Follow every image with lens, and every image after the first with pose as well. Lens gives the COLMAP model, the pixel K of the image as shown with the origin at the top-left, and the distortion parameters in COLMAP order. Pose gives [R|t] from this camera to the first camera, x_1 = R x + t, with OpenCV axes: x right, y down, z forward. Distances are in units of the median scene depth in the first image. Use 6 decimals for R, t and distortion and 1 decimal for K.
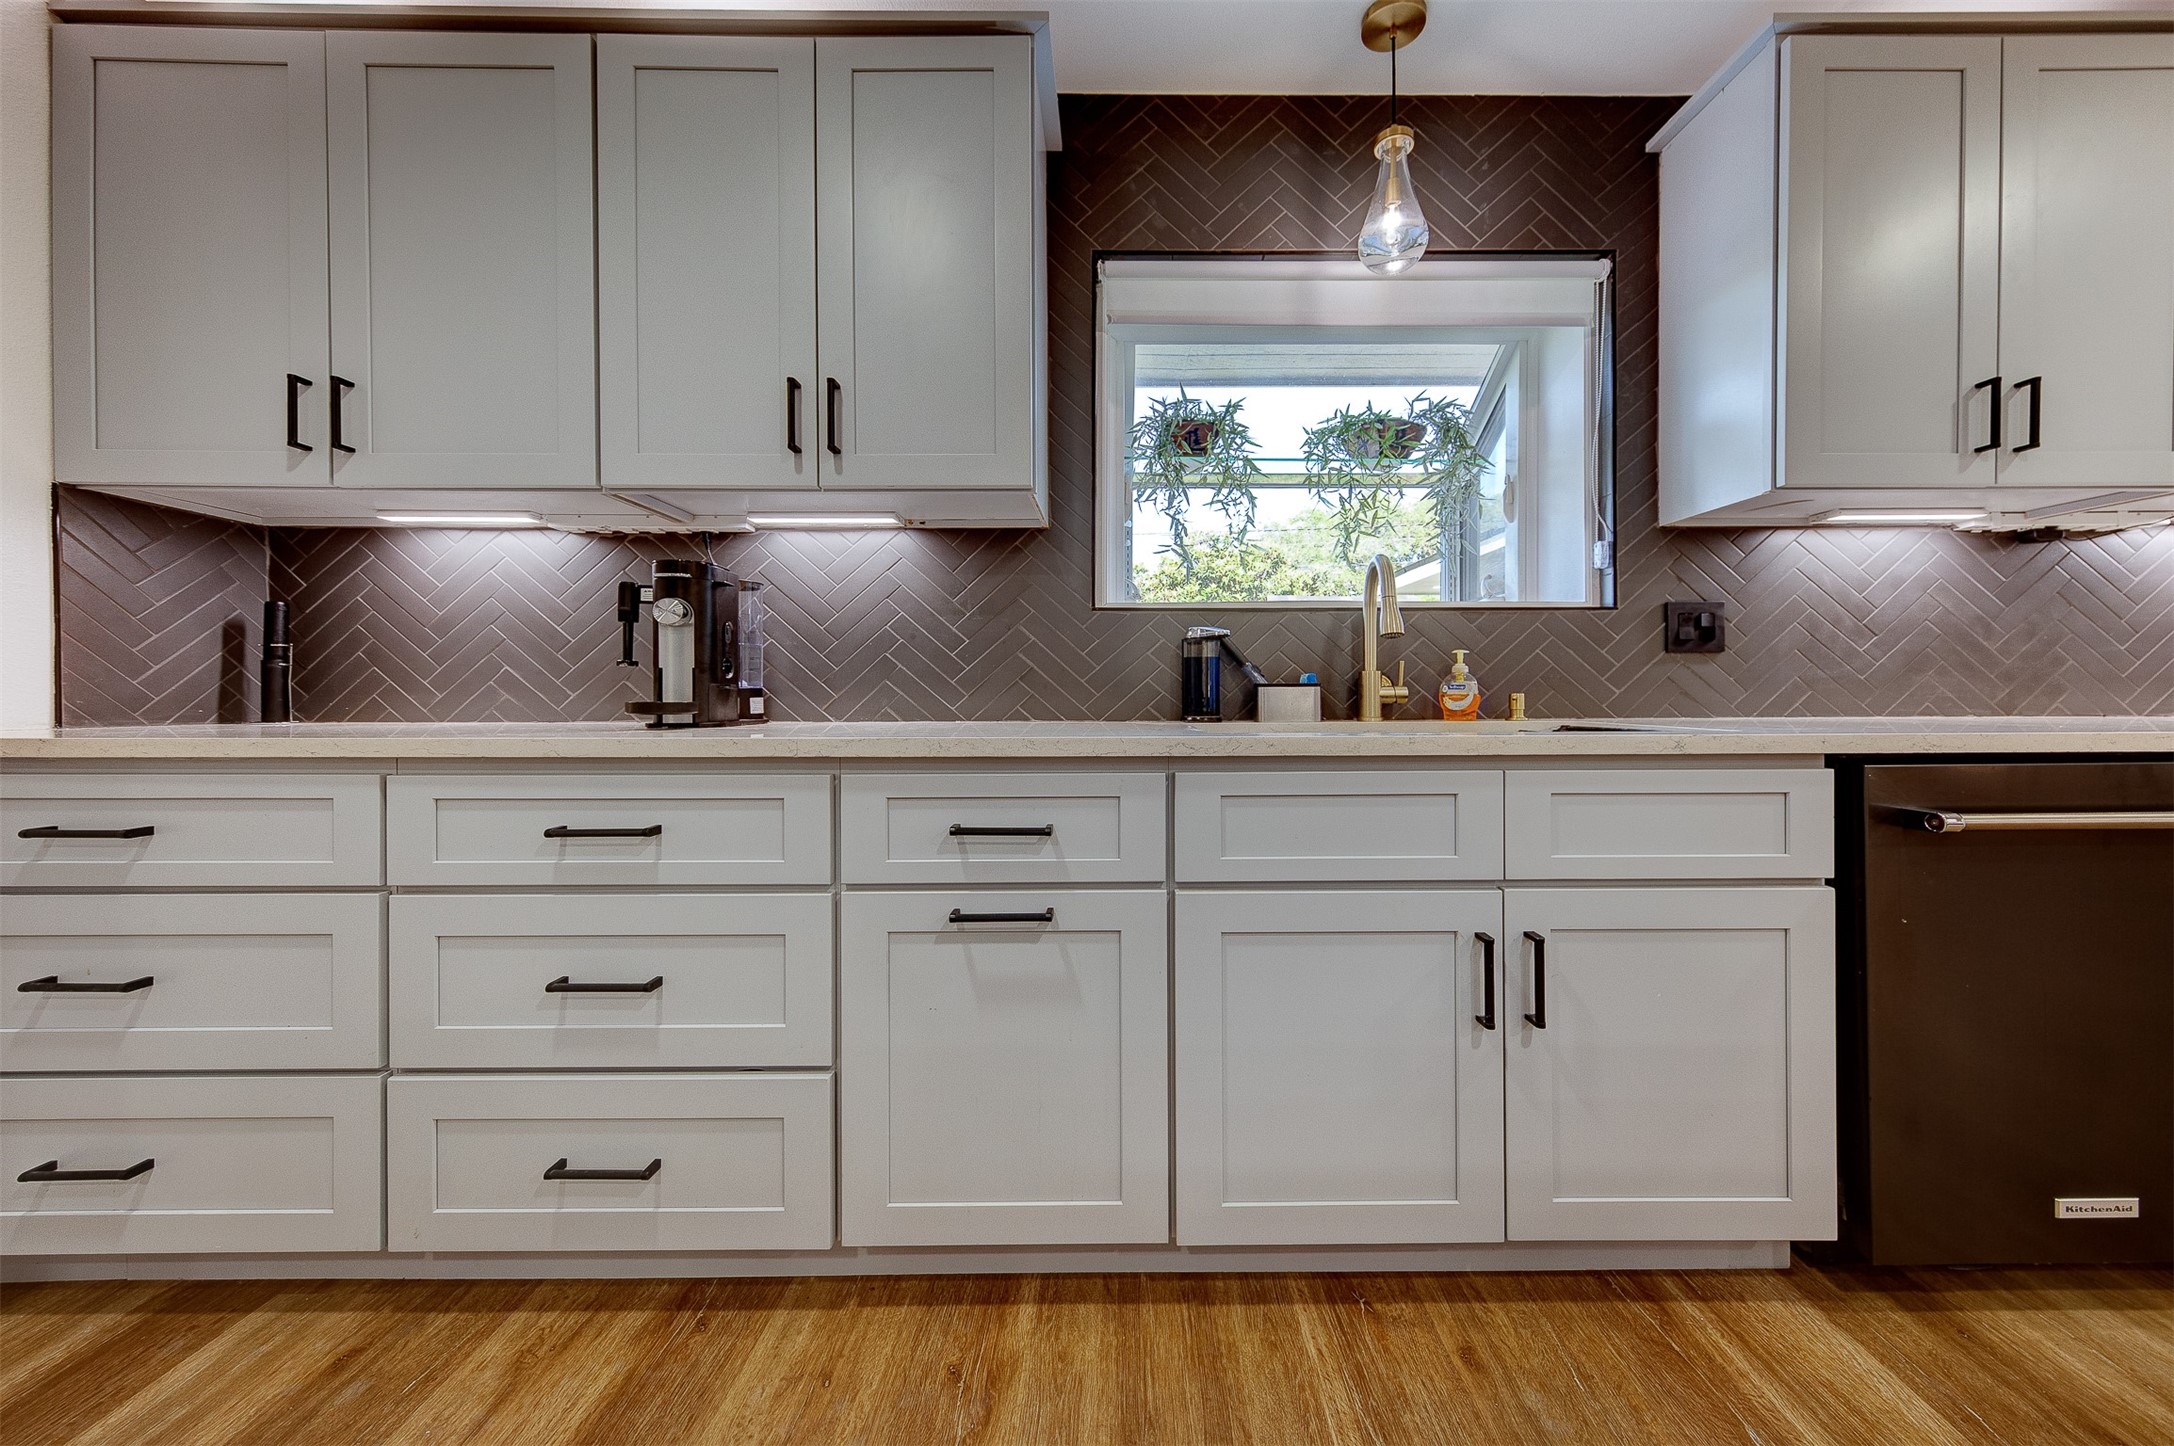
lens RADIAL K [[790.2, 0, 1322.0], [0, 790.2, 697.7], [0, 0, 1]] dist [0.001168, 0.000054]
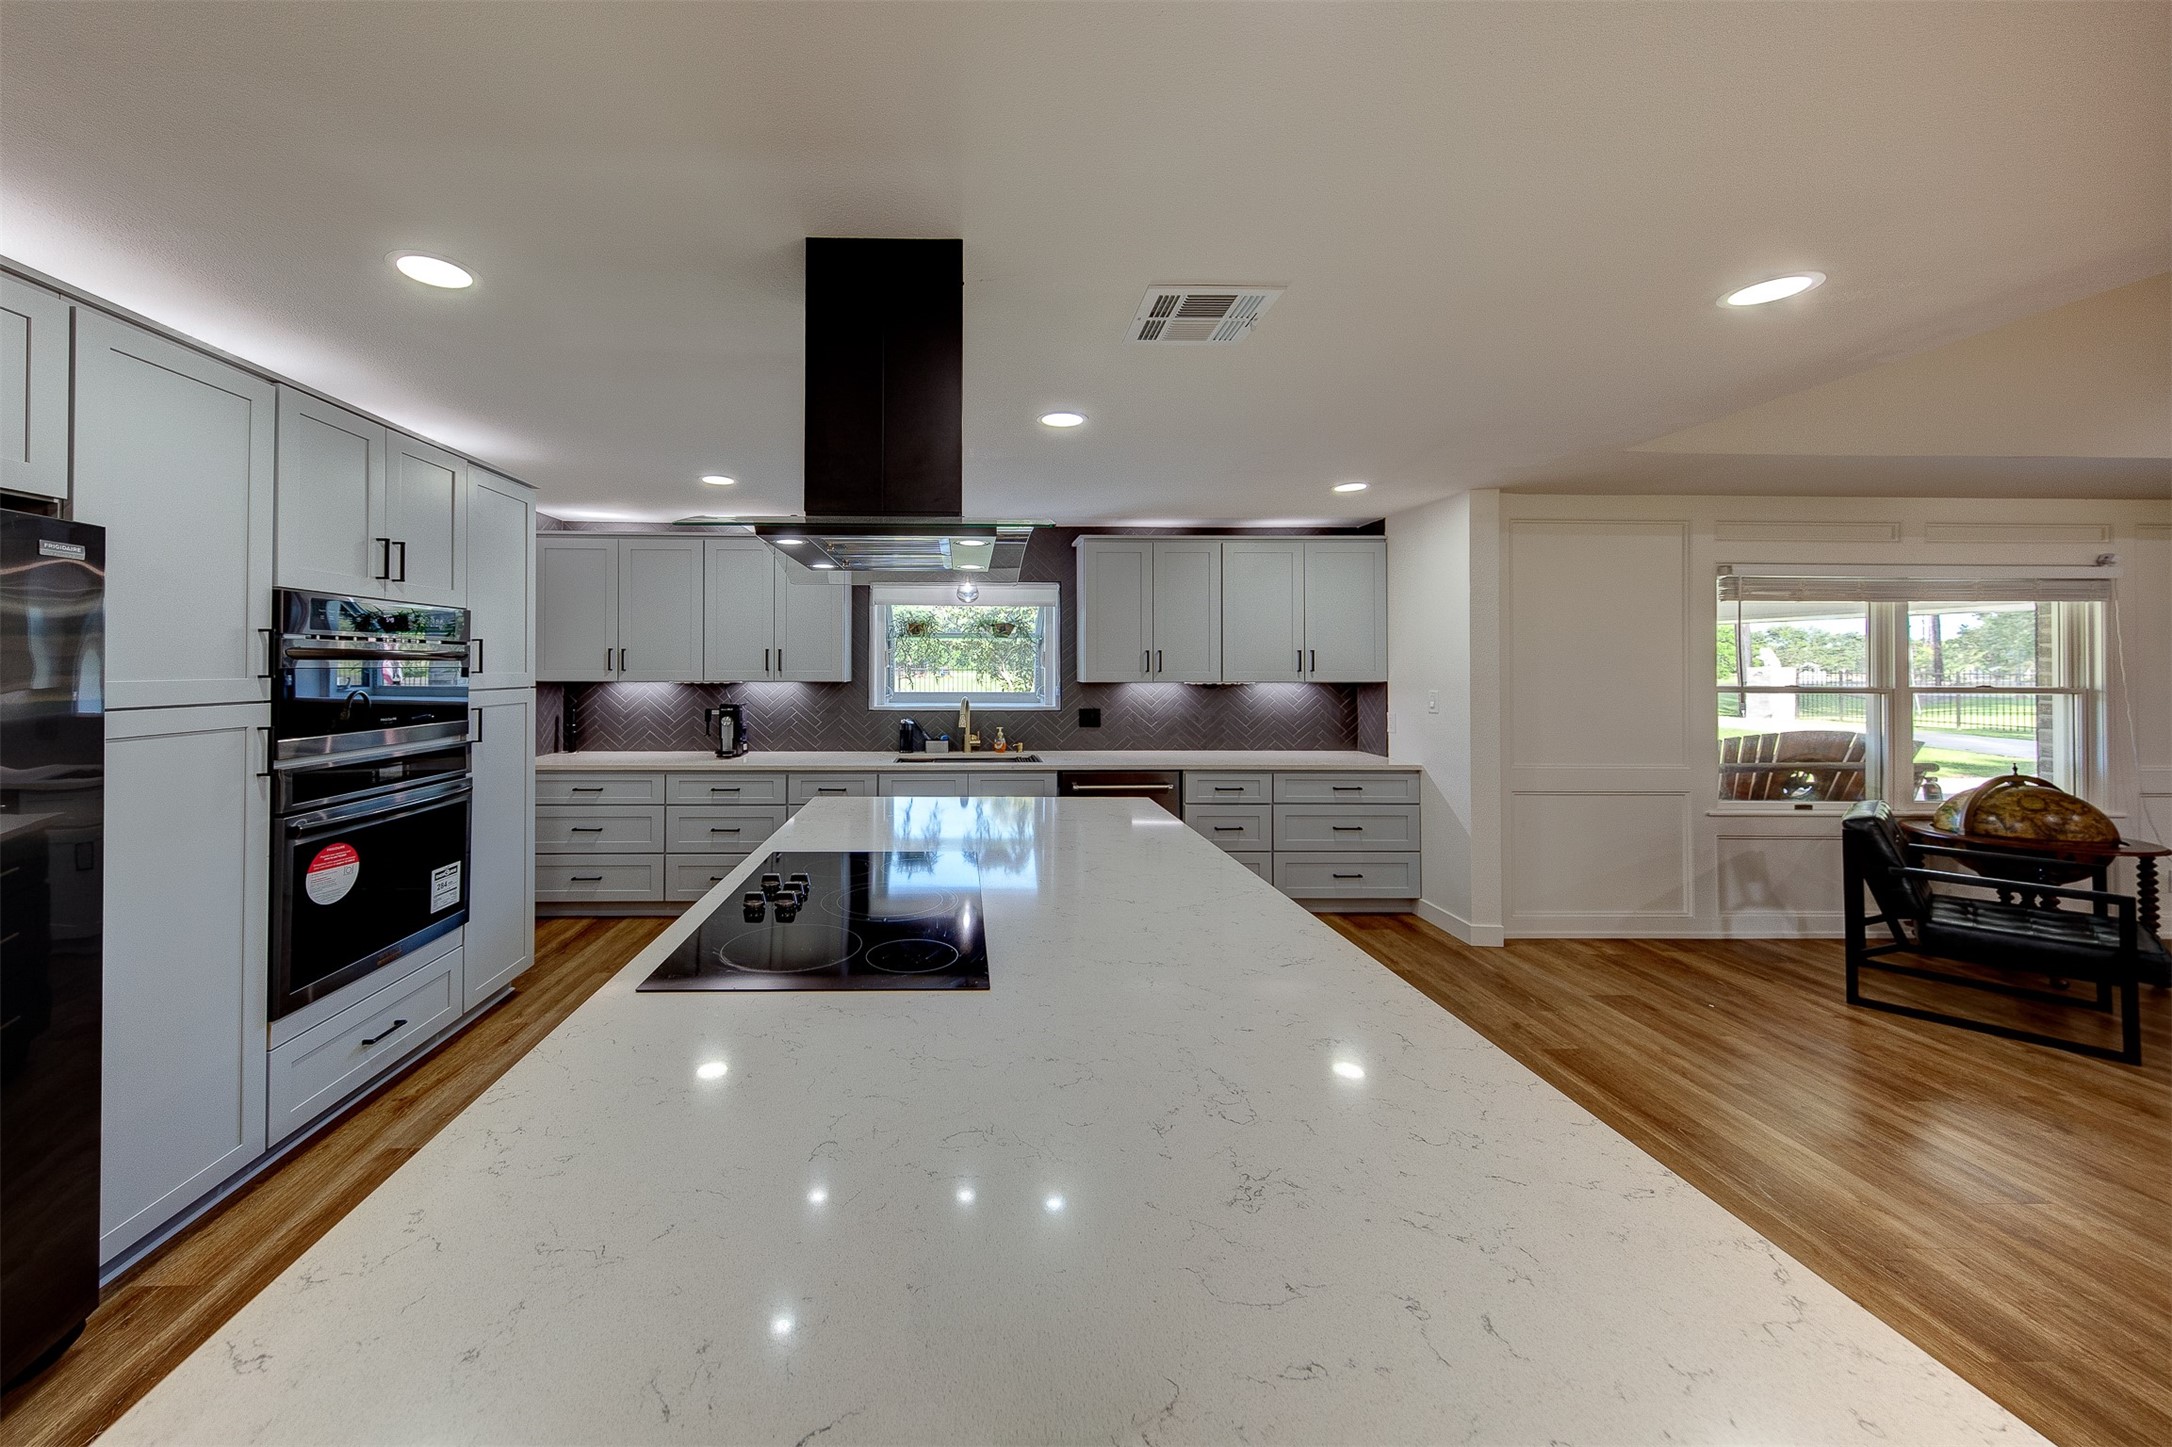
lens RADIAL K [[779.2, 0, 1182.1], [0, 779.2, 662.8], [0, 0, 1]] dist [0.013374, -0.000036]
pose [[0.999910, 0.004503, 0.012604, 0.776957], [-0.004333, 0.999900, -0.013474, -0.250699], [-0.012664, 0.013418, 0.999830, -1.751802]]
